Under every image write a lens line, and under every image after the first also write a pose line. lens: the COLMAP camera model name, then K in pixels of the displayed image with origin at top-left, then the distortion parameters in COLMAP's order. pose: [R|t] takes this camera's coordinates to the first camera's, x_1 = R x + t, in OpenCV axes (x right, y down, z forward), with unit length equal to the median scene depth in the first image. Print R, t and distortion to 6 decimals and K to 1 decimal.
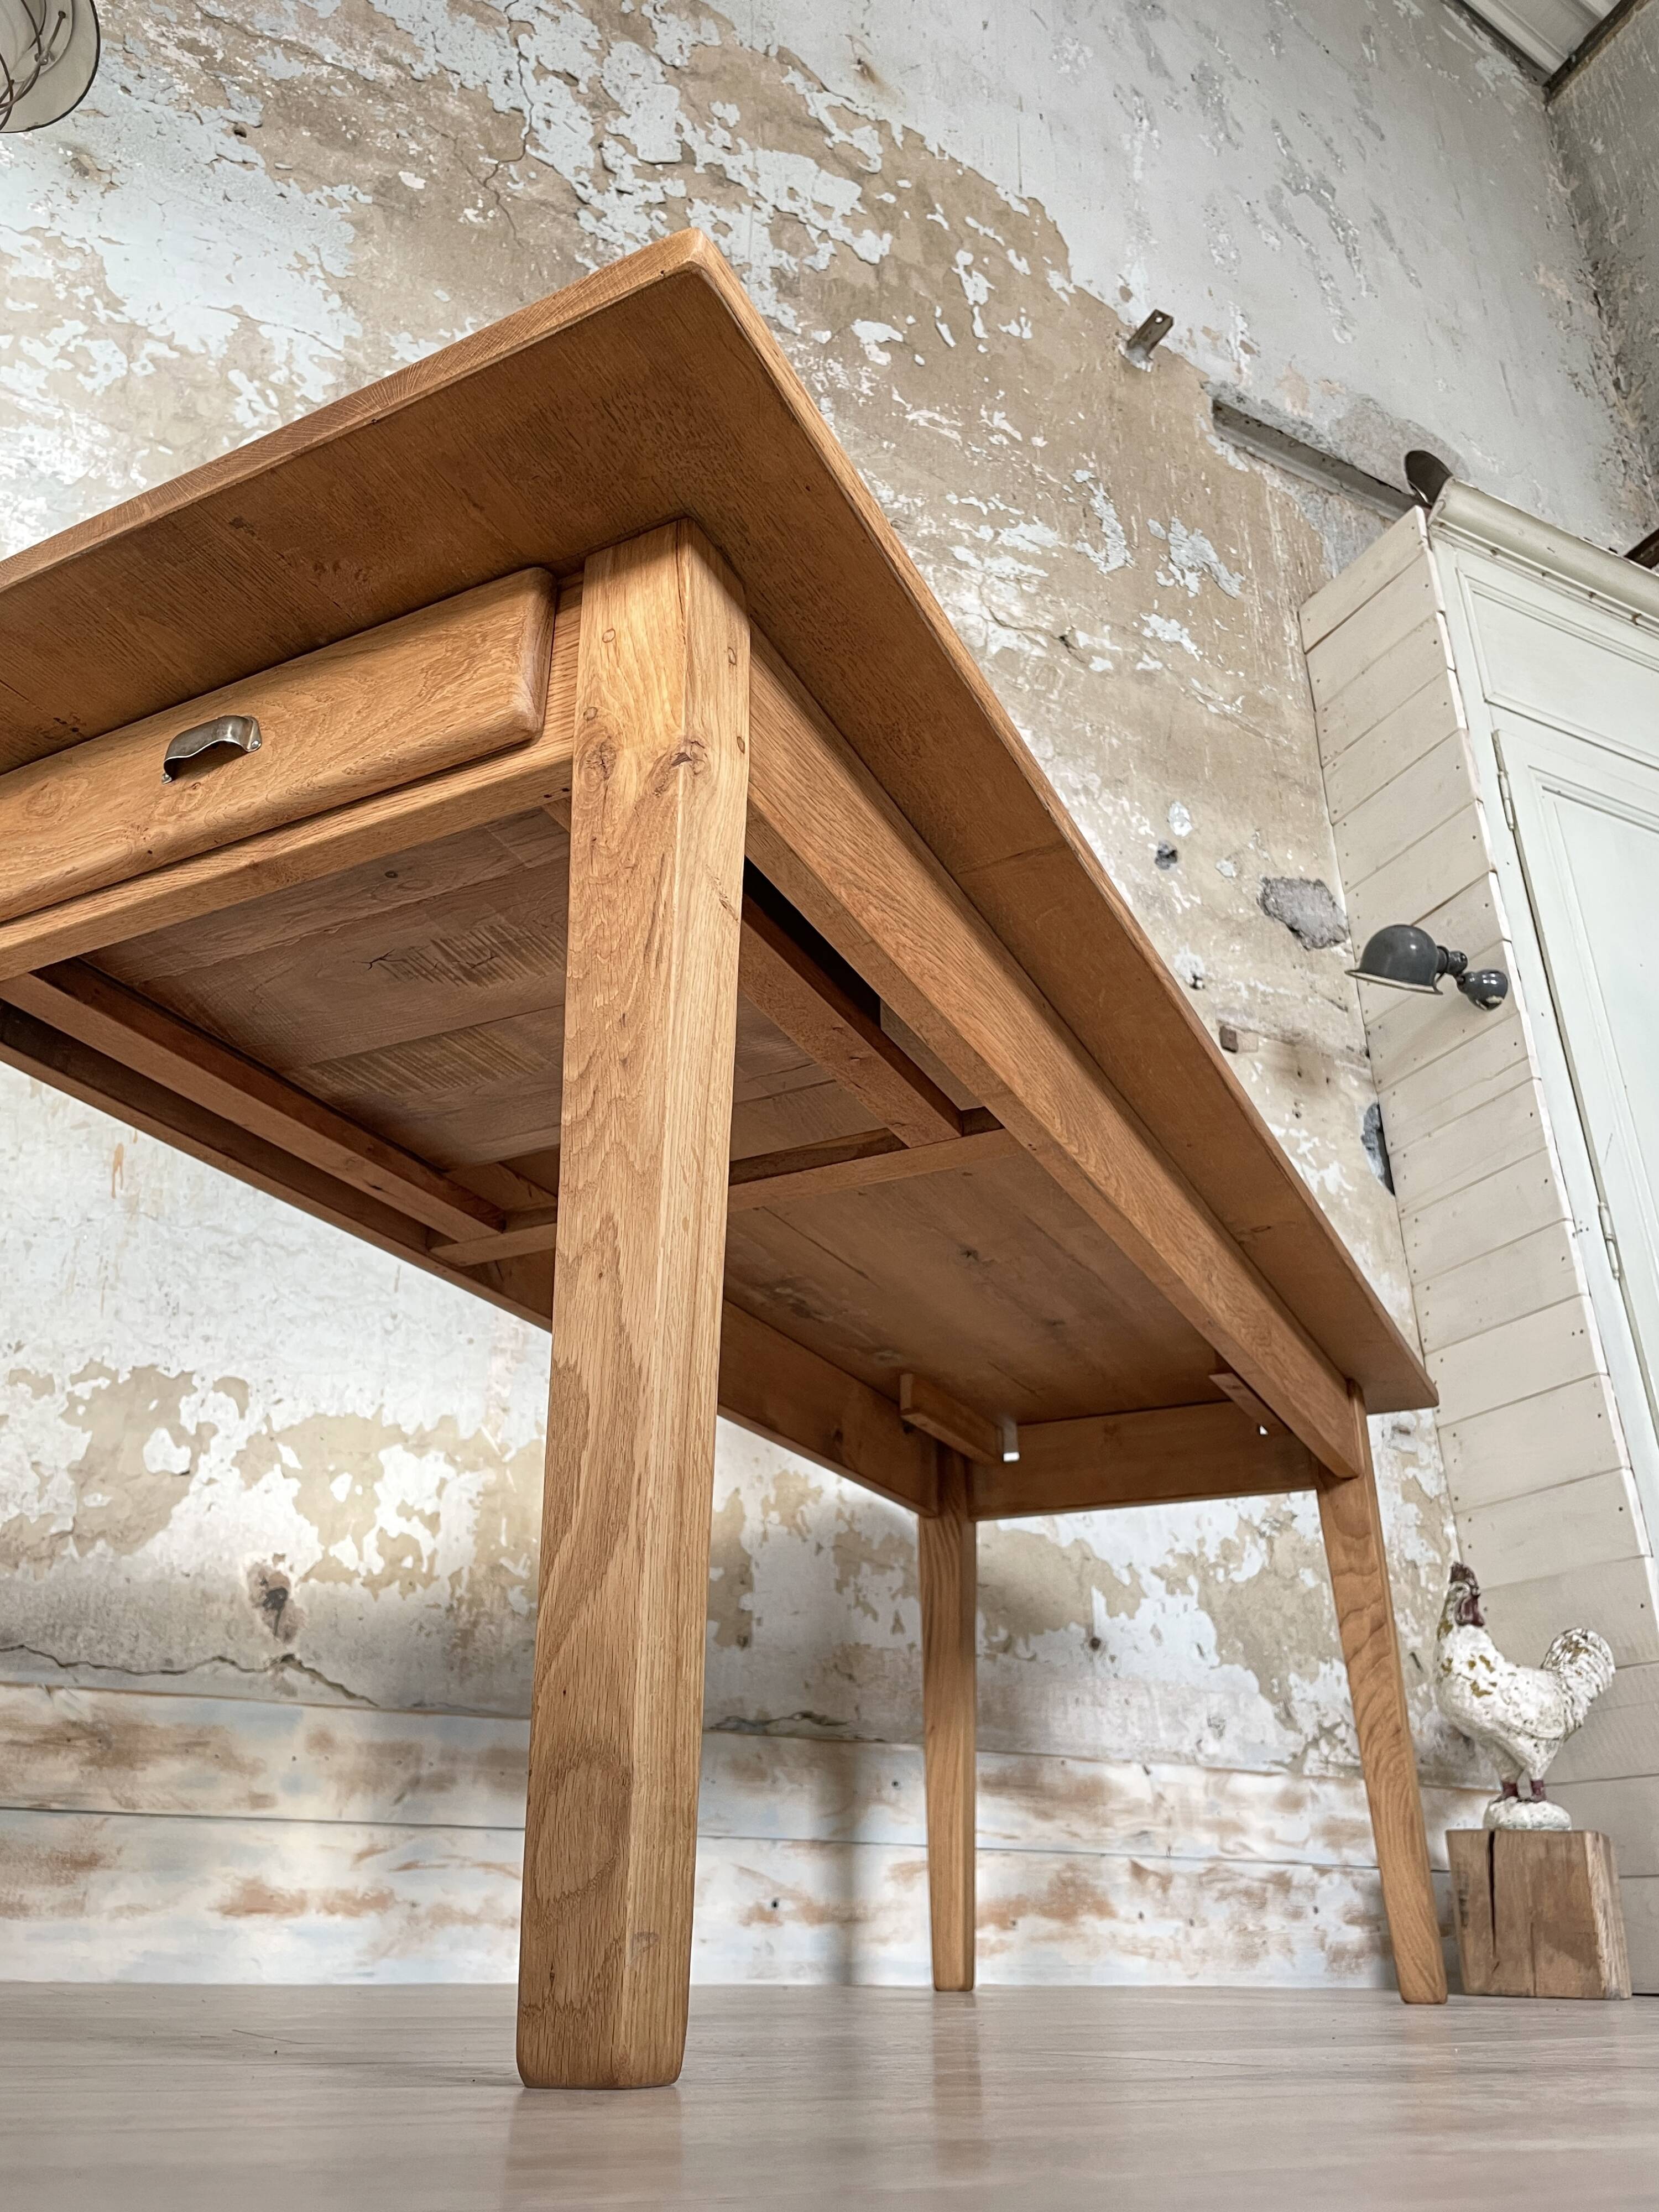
lens RADIAL K [[1687.5, 0, 838.4], [0, 1687.5, 1082.6], [0, 0, 1]] dist [0.088734, -0.118068]
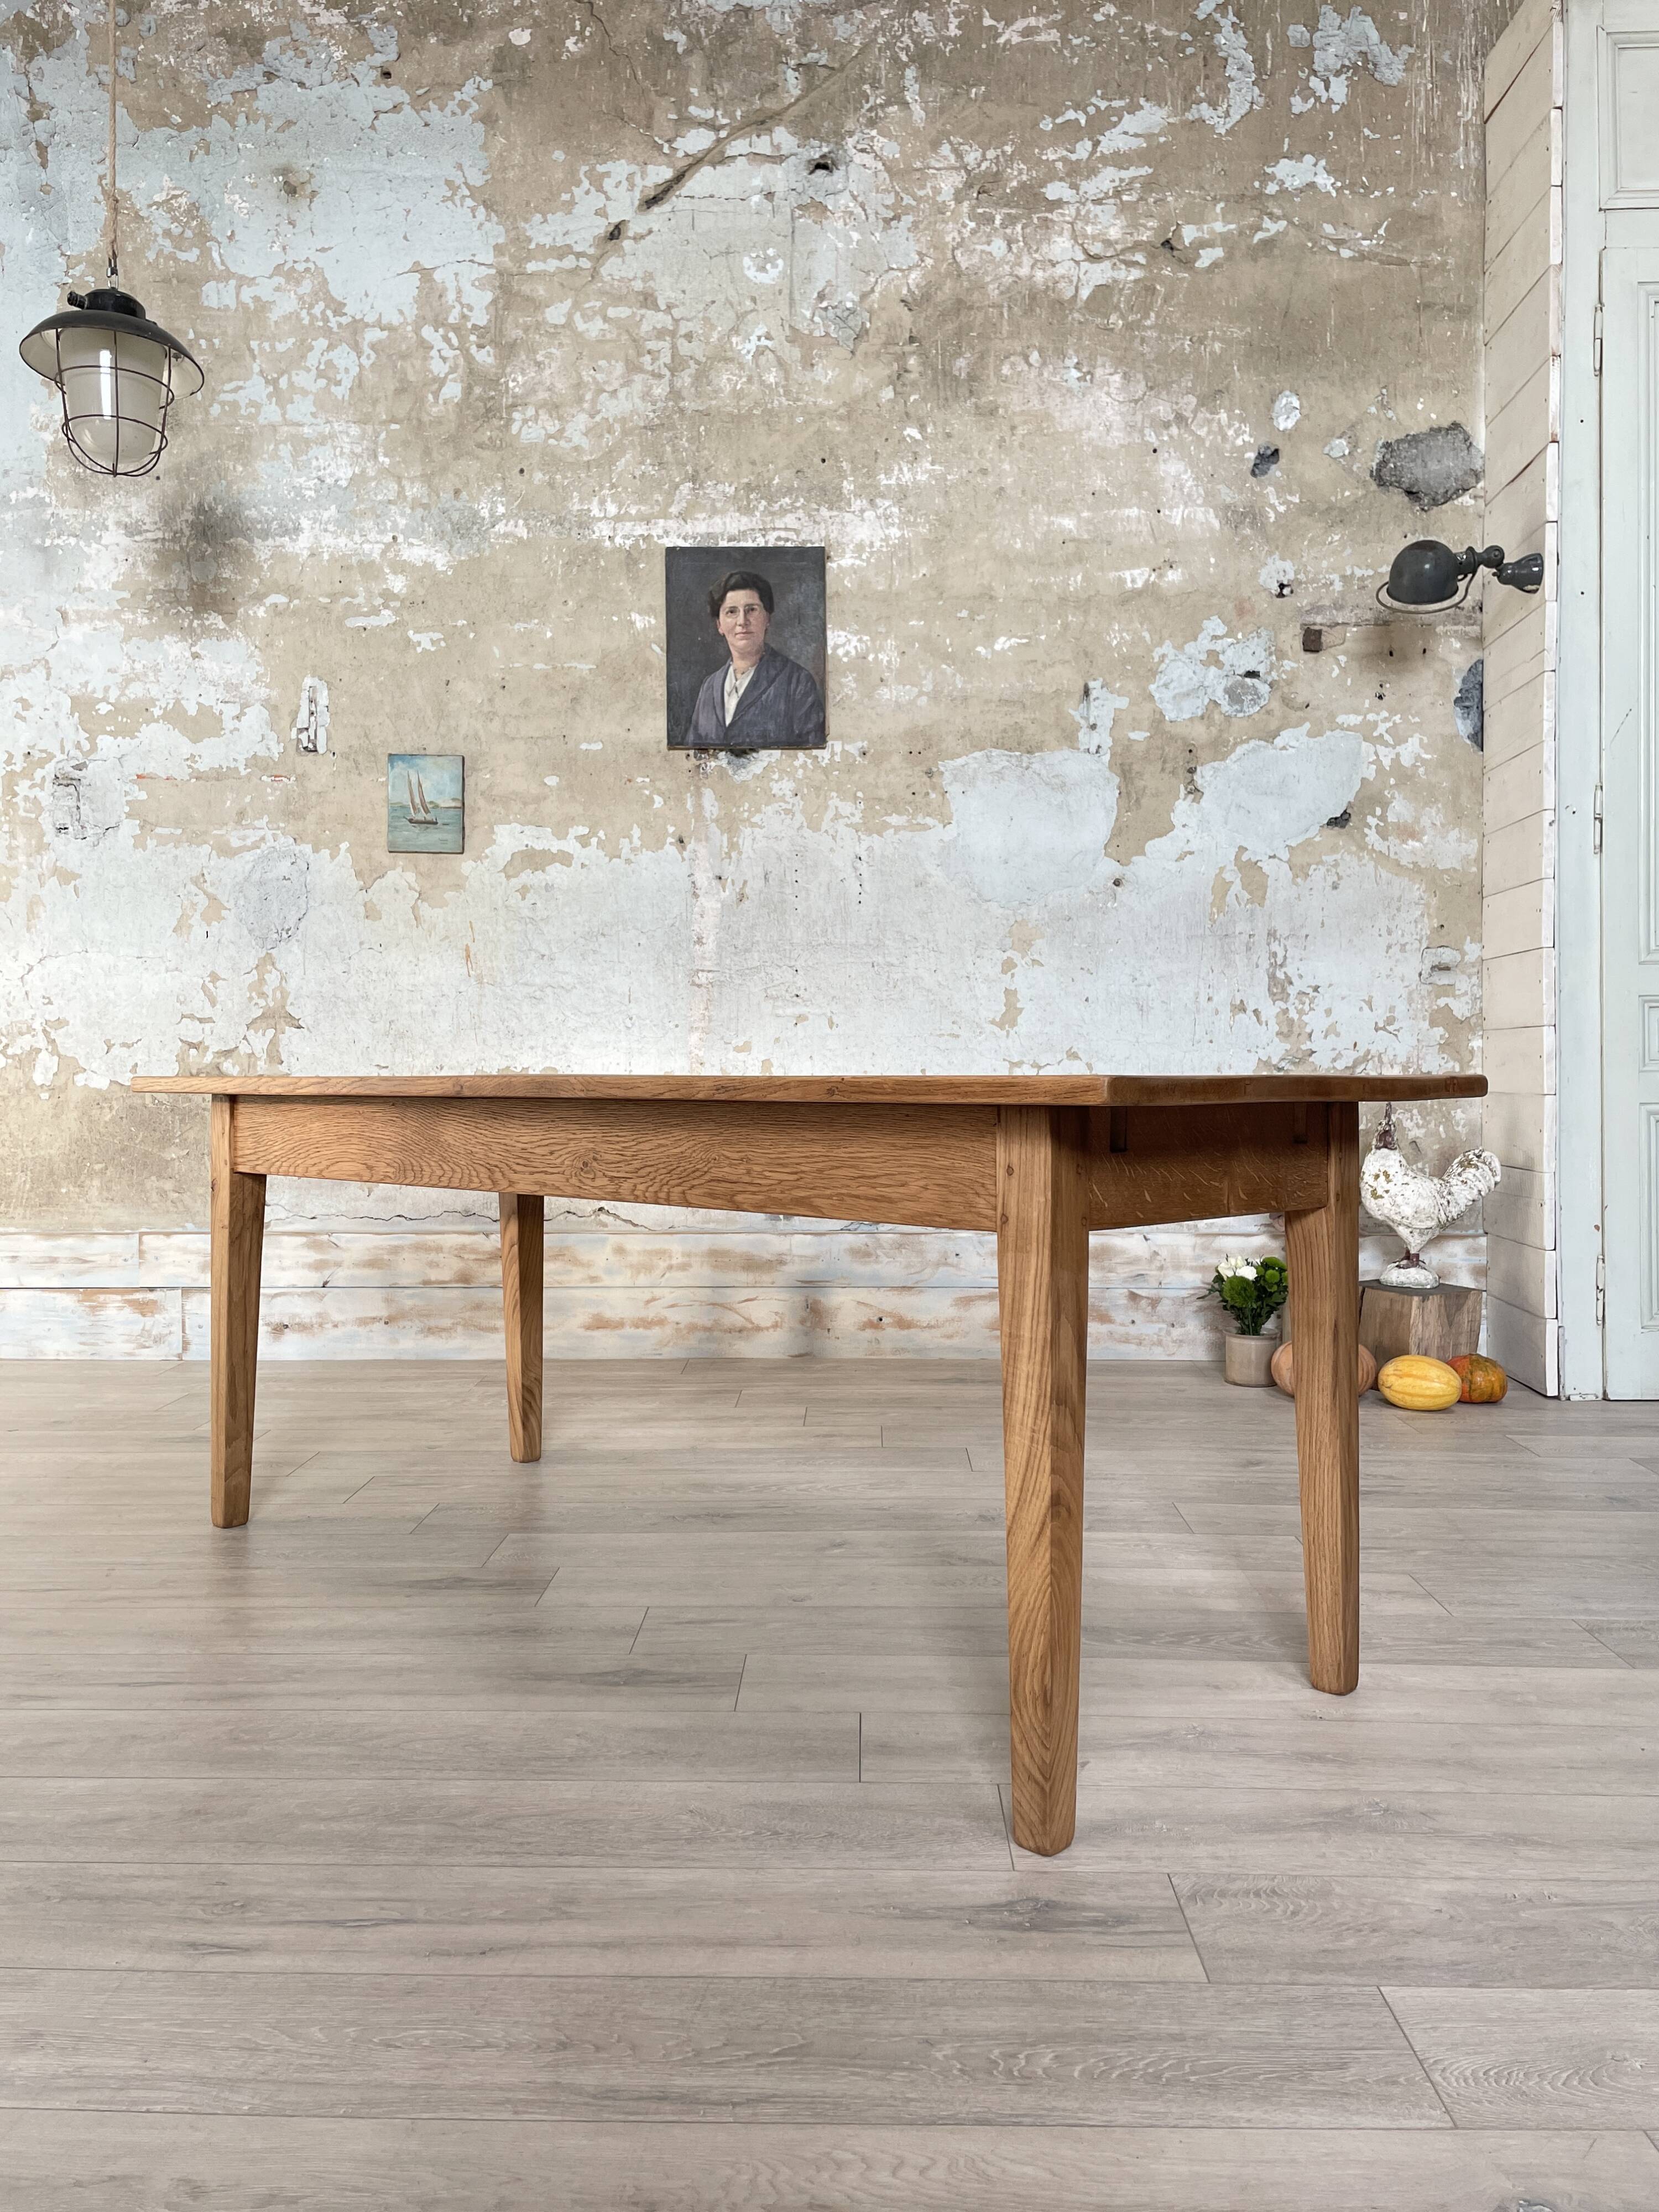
lens RADIAL K [[1687.5, 0, 838.4], [0, 1687.5, 1096.5], [0, 0, 1]] dist [0.088734, -0.118068]
pose [[0.869729, 0.002946, -0.493520, 0.526475], [0.234169, 0.877788, 0.417914, -0.314936], [0.434438, -0.479039, 0.762748, -0.171963]]
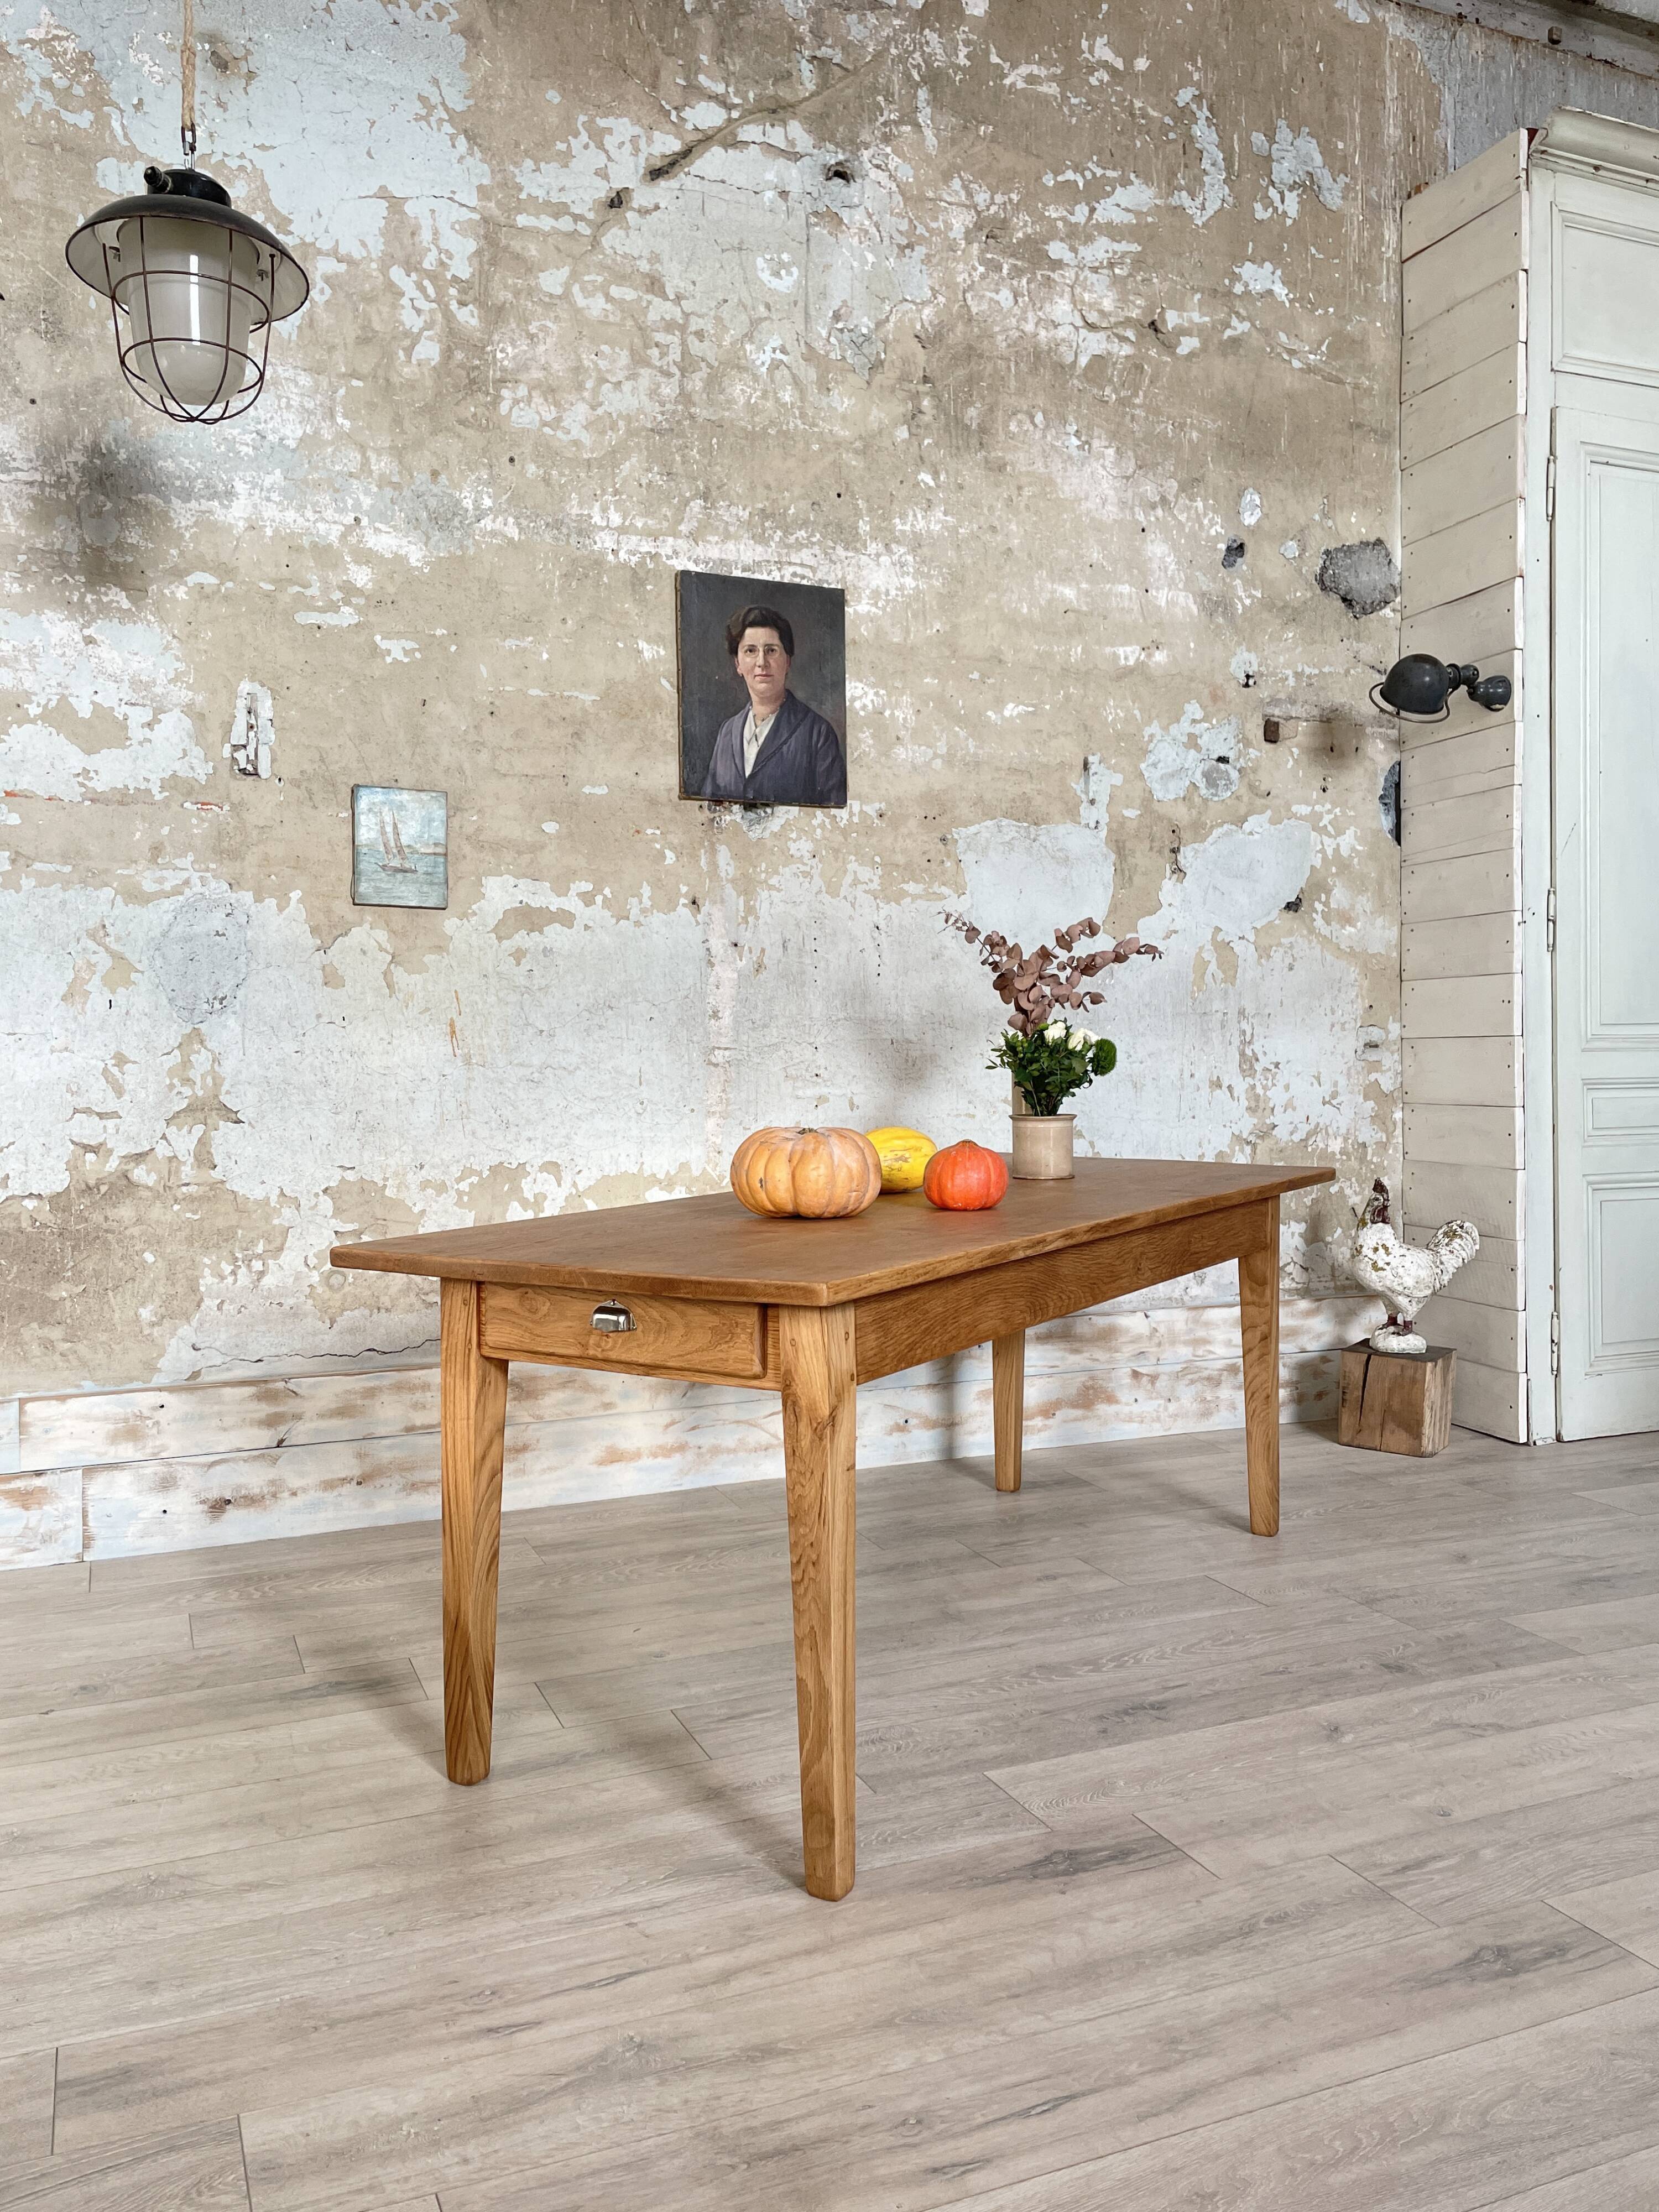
lens RADIAL K [[1669.2, 0, 835.8], [0, 1669.2, 1090.1], [0, 0, 1]] dist [0.087654, -0.112879]
pose [[0.995715, -0.008073, -0.092119, 0.031592], [0.051730, 0.874359, 0.482515, -0.396613], [0.076650, -0.485213, 0.871030, -0.184418]]
